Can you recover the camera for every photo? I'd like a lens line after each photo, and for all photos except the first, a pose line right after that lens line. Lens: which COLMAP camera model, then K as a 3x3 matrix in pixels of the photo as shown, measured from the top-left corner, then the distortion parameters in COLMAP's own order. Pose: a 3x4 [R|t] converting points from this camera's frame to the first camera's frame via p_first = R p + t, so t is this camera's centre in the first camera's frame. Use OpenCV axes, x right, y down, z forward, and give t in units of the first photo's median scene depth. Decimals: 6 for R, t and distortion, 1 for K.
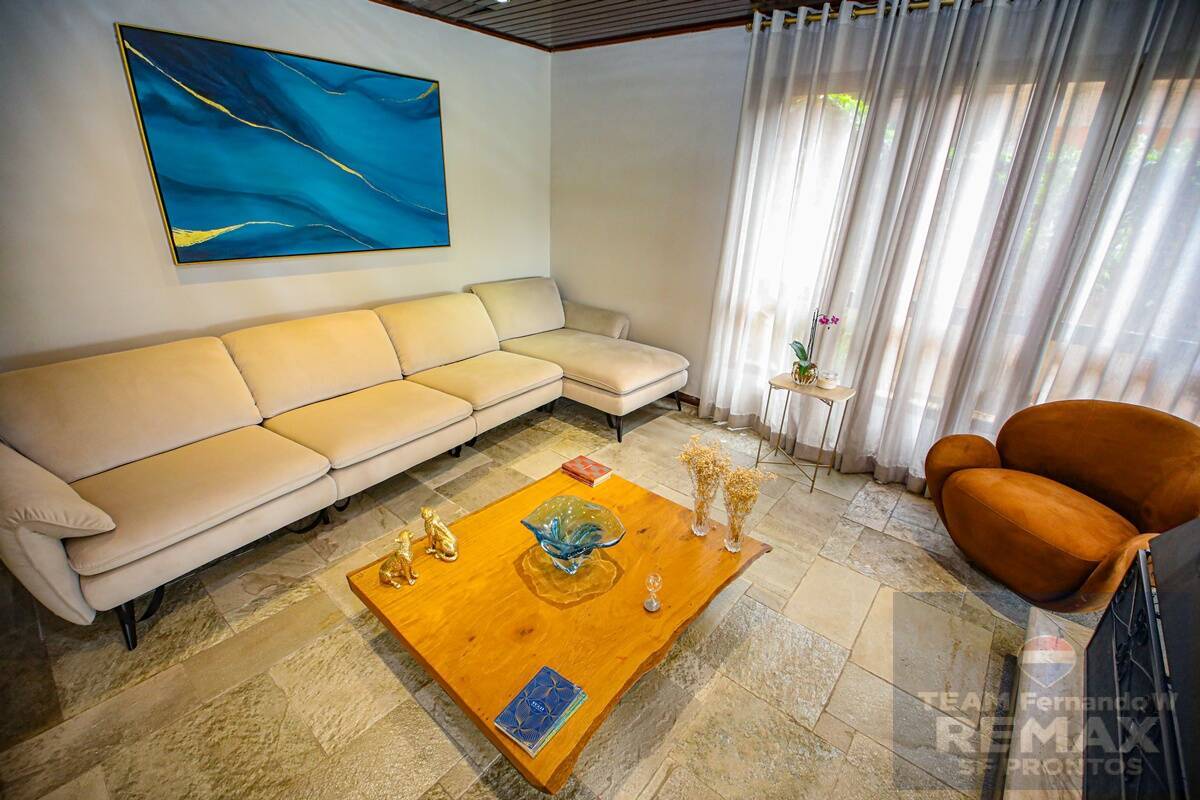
lens RADIAL K [[527.9, 0, 595.4], [0, 527.9, 404.2], [0, 0, 1]] dist [0.024840, -0.020149]
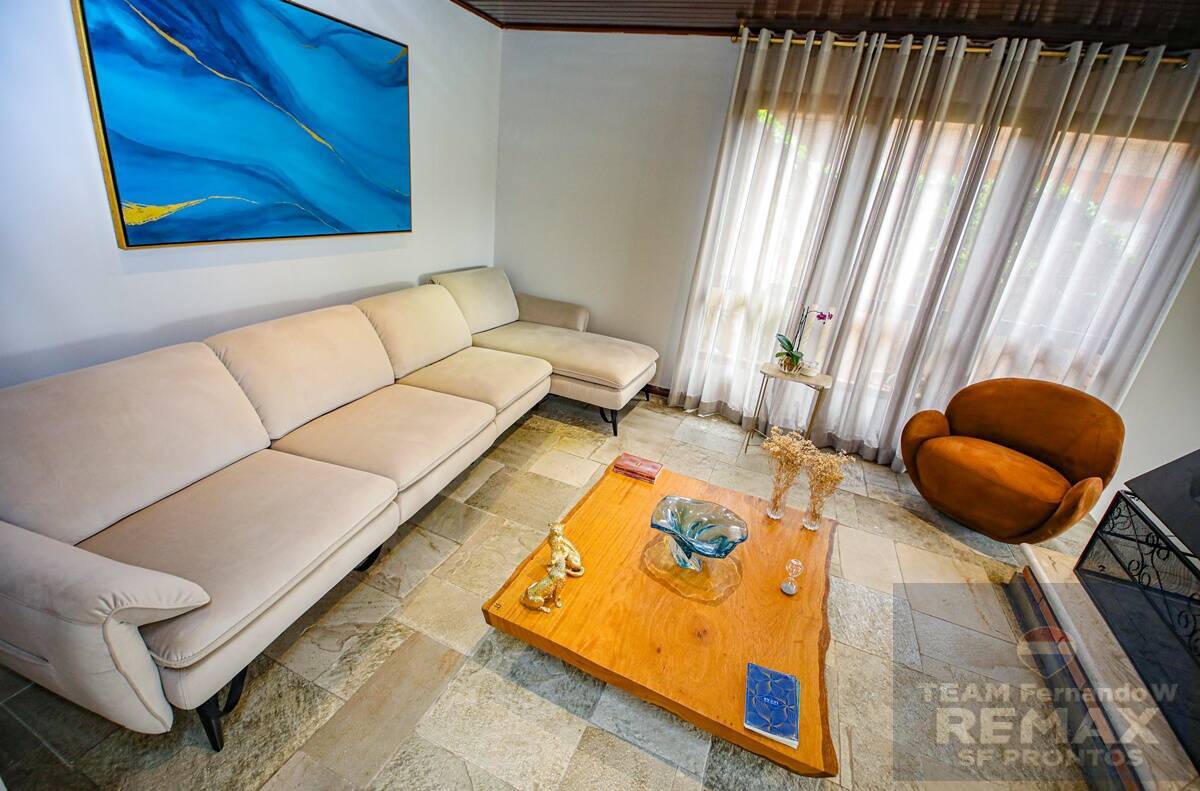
lens RADIAL K [[527.9, 0, 596.8], [0, 527.9, 400.9], [0, 0, 1]] dist [0.024840, -0.020149]
pose [[0.953097, -0.052727, 0.298038, -0.371014], [0.046447, 0.998525, 0.028119, -0.032182], [-0.299081, -0.012957, 0.954140, 0.062259]]
